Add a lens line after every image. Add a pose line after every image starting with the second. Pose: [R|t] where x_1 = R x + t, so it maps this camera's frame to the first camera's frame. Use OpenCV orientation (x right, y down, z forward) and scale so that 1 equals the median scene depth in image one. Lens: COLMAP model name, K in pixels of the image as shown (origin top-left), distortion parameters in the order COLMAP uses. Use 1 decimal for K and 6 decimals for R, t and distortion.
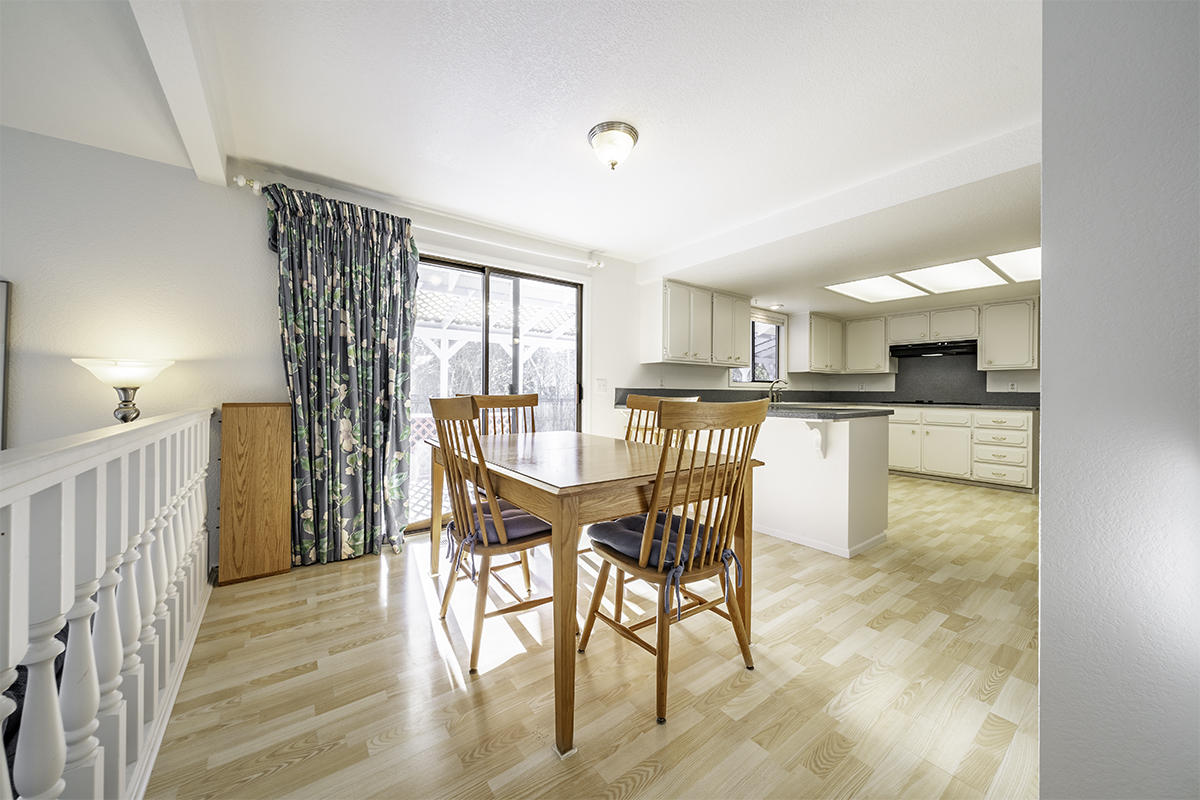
lens RADIAL K [[419.1, 0, 597.0], [0, 419.1, 391.0], [0, 0, 1]] dist [-0.001371, 0.000121]
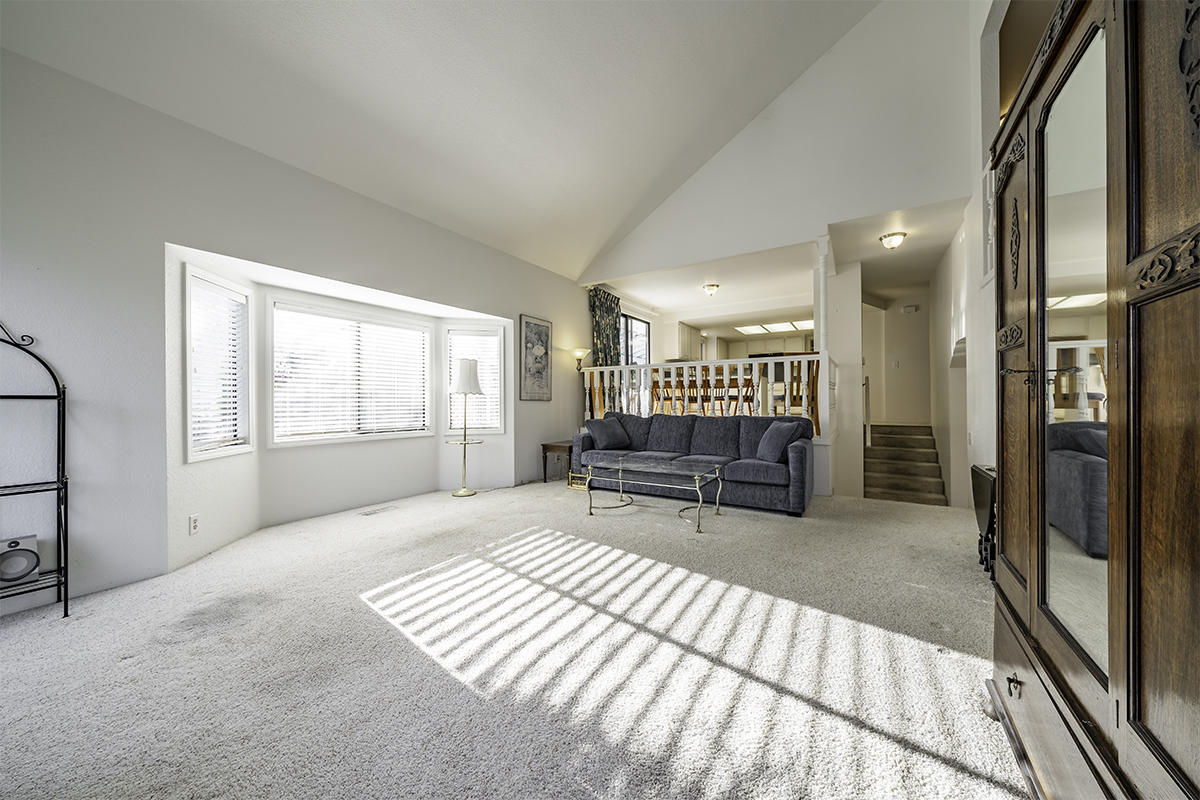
lens RADIAL K [[419.1, 0, 597.5], [0, 419.1, 400.8], [0, 0, 1]] dist [-0.001371, 0.000121]
pose [[0.932981, -0.011637, 0.359738, -0.930612], [0.011198, 0.999932, 0.003305, 0.124436], [-0.359752, 0.000945, 0.933047, -0.816397]]
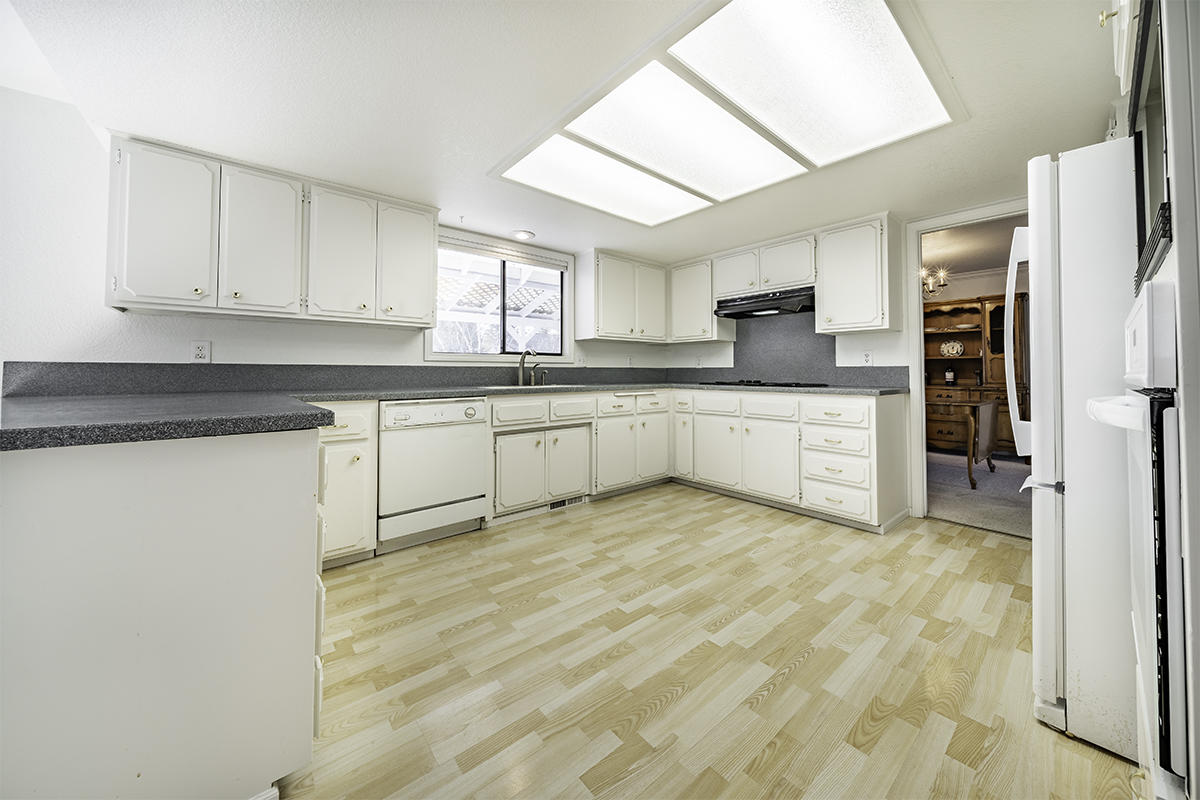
lens RADIAL K [[419.1, 0, 616.9], [0, 419.1, 362.4], [0, 0, 1]] dist [-0.001371, 0.000121]
pose [[0.996422, -0.005168, 0.084362, 0.615959], [0.006788, 0.999798, -0.018935, 0.006855], [-0.084247, 0.019440, 0.996255, 0.426275]]
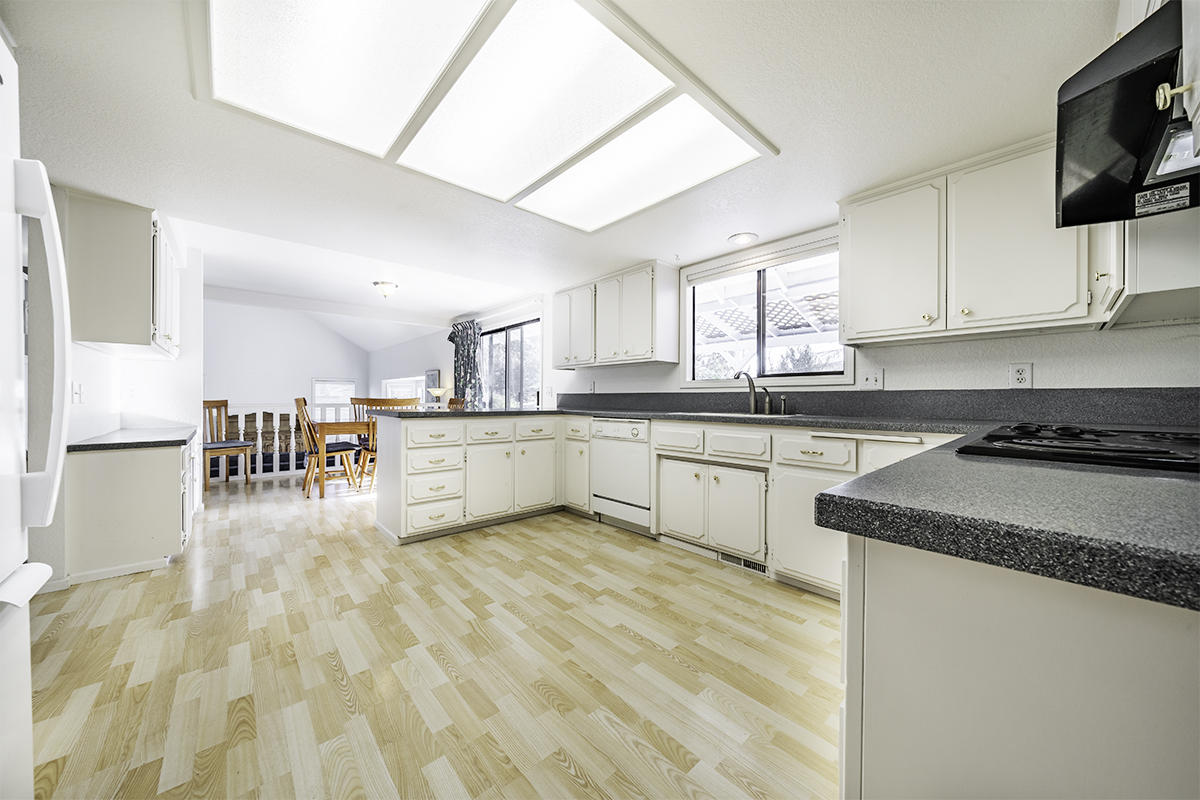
lens RADIAL K [[419.1, 0, 623.6], [0, 419.1, 403.8], [0, 0, 1]] dist [-0.001371, 0.000121]
pose [[0.124090, 0.005997, -0.992253, 1.141251], [0.001312, 0.999980, 0.006208, 0.013860], [0.992270, -0.002072, 0.124080, 0.931894]]
